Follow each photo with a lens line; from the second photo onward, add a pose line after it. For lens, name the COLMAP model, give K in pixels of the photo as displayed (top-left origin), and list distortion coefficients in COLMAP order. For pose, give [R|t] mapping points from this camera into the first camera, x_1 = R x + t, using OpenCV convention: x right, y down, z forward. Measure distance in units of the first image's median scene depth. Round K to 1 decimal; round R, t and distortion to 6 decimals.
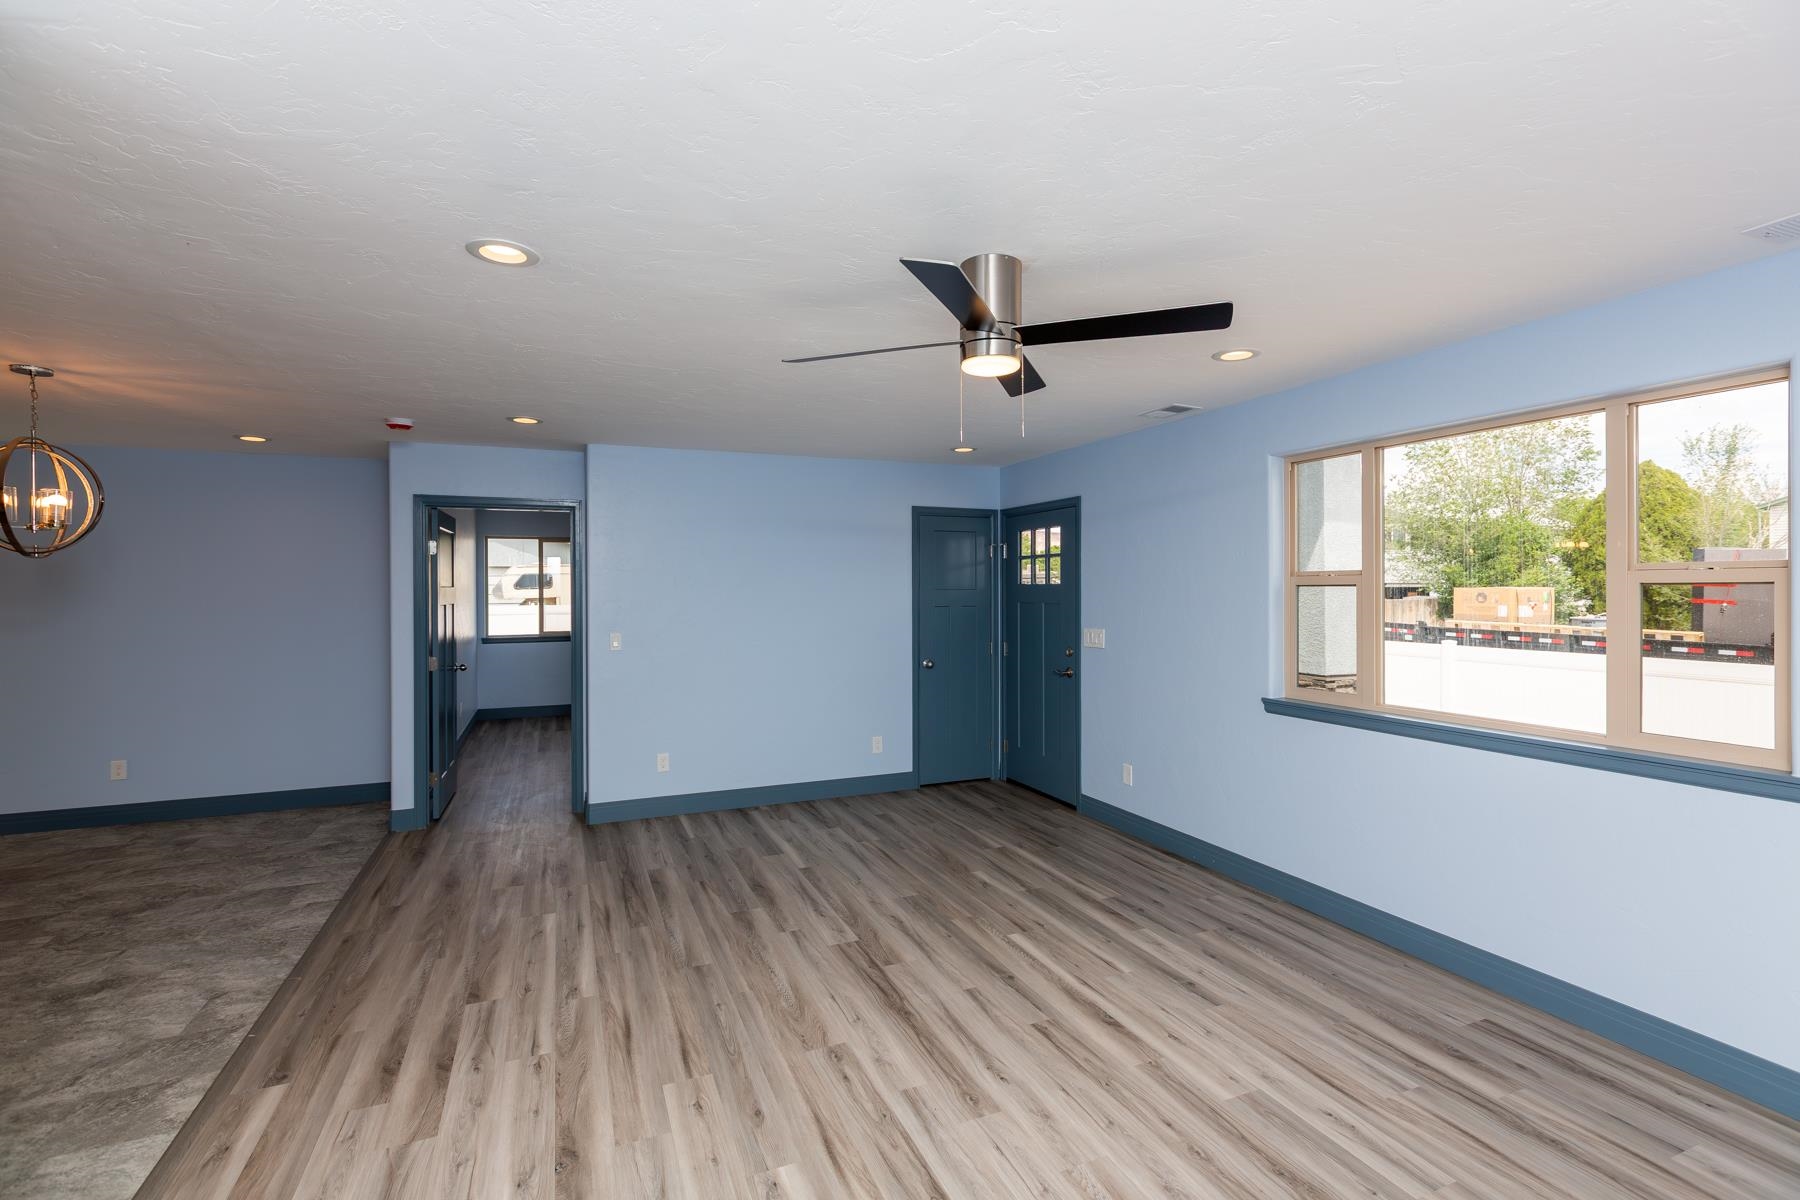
lens RADIAL K [[805.8, 0, 889.8], [0, 805.8, 598.3], [0, 0, 1]] dist [0.002582, -0.001264]
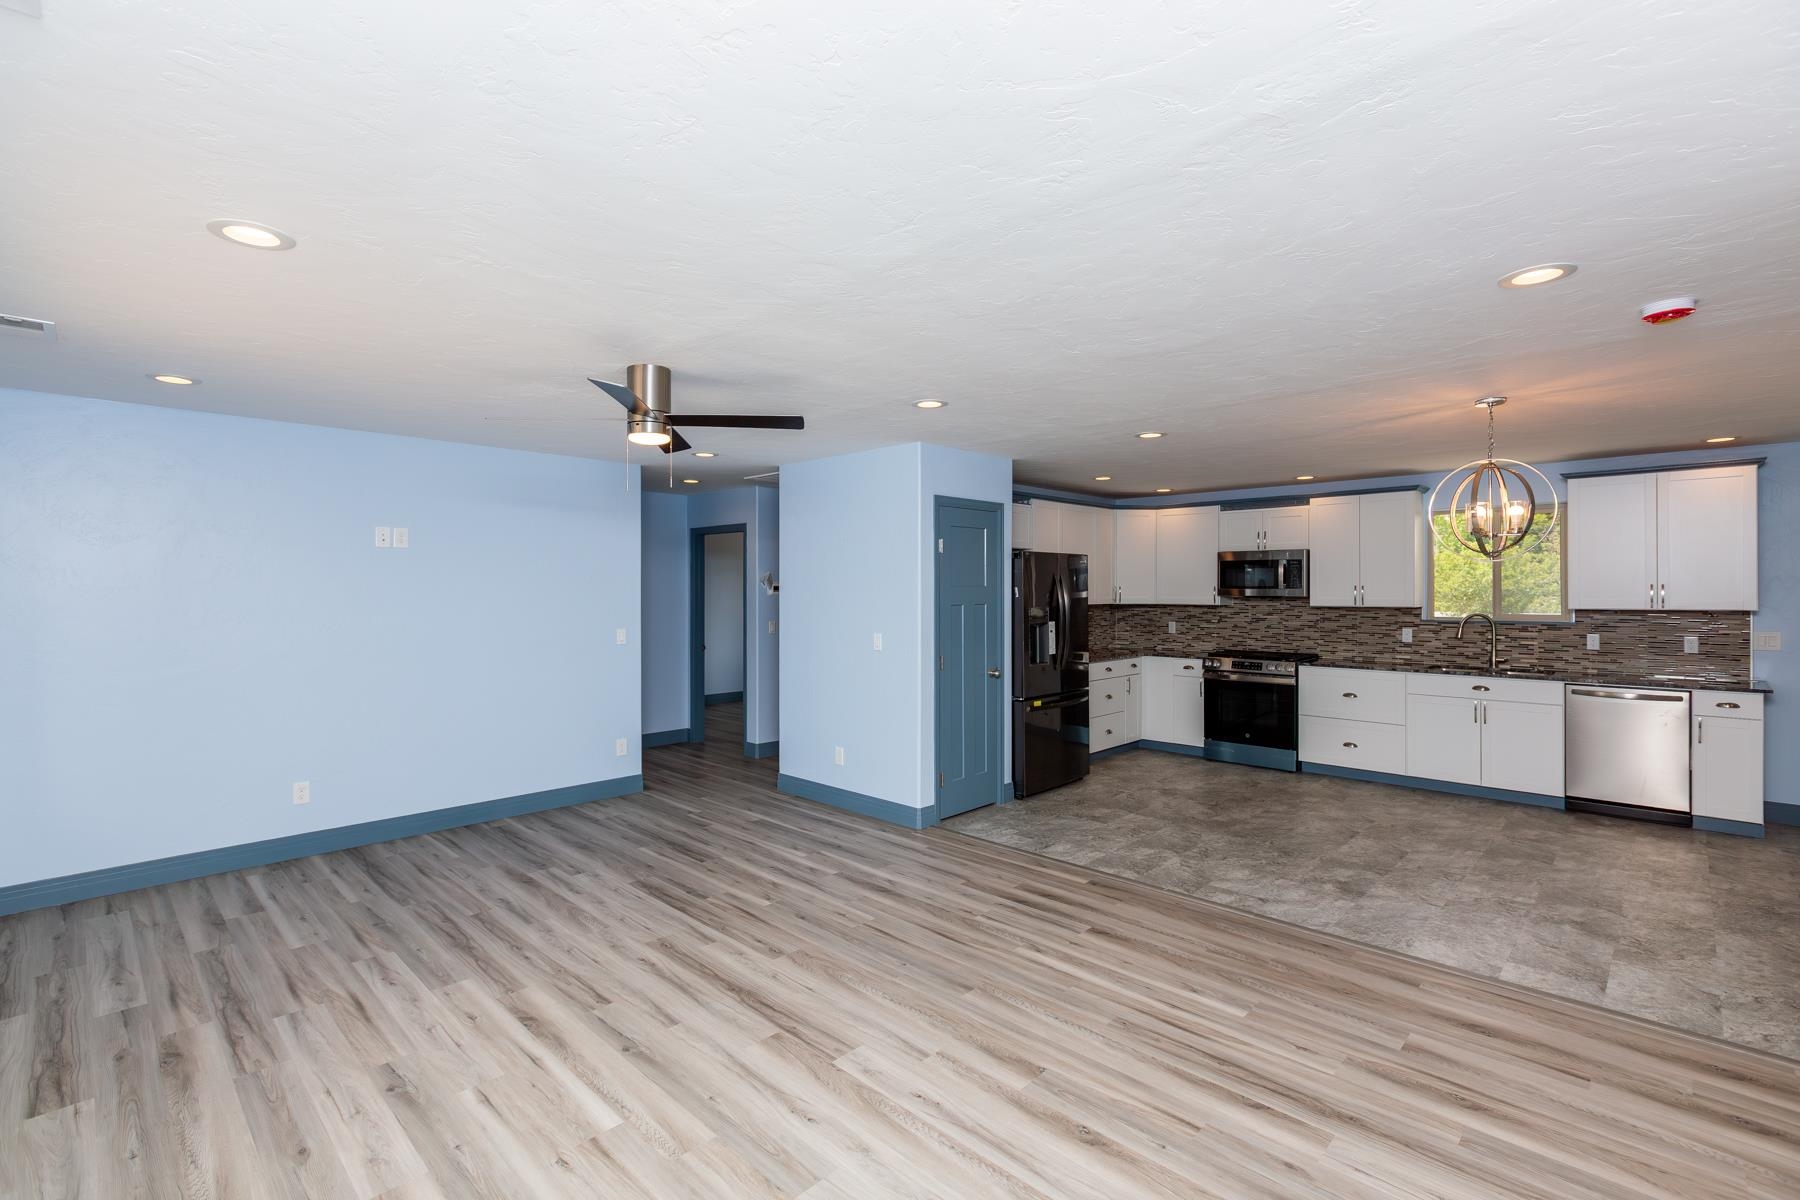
lens RADIAL K [[805.8, 0, 891.3], [0, 805.8, 588.3], [0, 0, 1]] dist [0.002582, -0.001264]
pose [[-0.918556, 0.004641, -0.395263, 0.200804], [0.000333, 0.999940, 0.010966, -0.023125], [0.395290, 0.009942, -0.918502, 1.669922]]
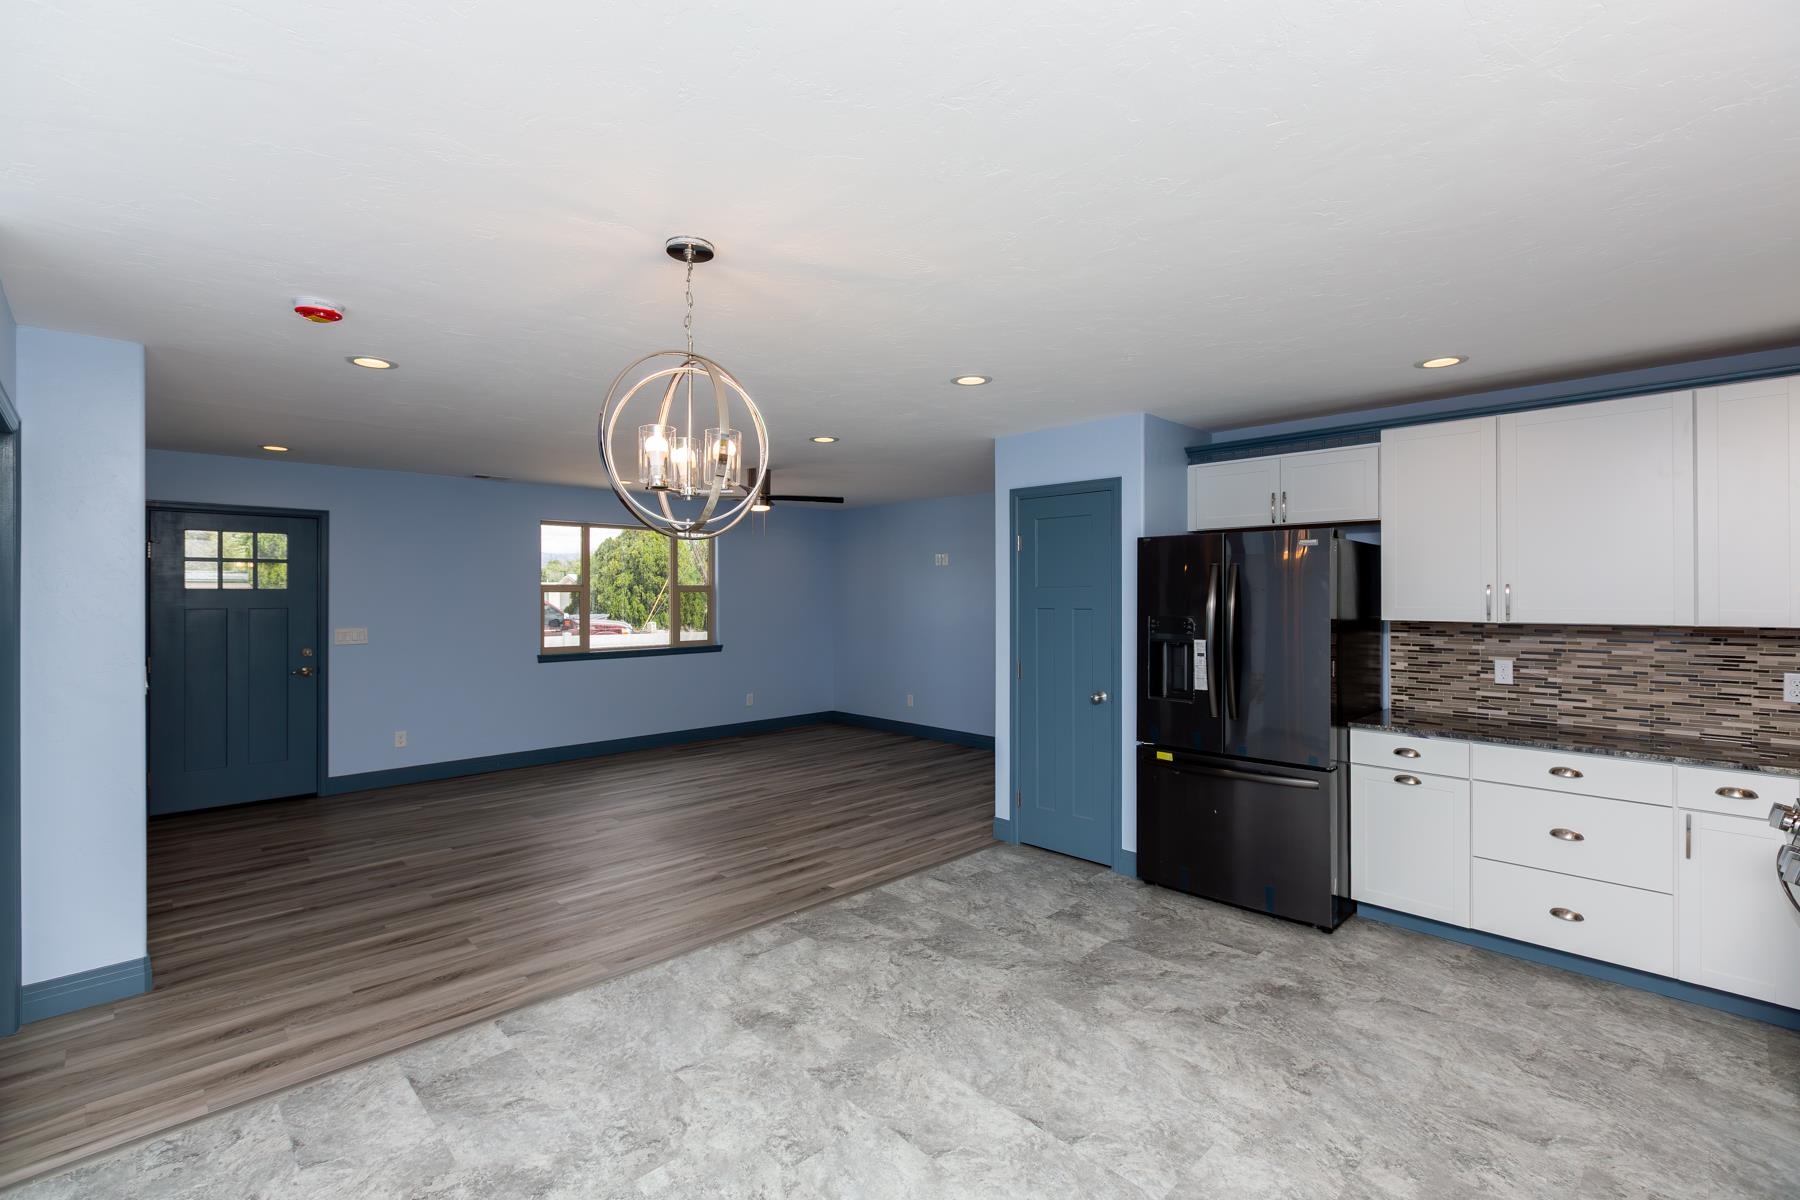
lens RADIAL K [[805.8, 0, 889.7], [0, 805.8, 590.4], [0, 0, 1]] dist [0.002582, -0.001264]
pose [[-0.367608, 0.007507, 0.929951, -1.658202], [0.012946, 0.999912, -0.002955, -0.004950], [-0.929891, 0.010953, -0.367673, 1.045865]]
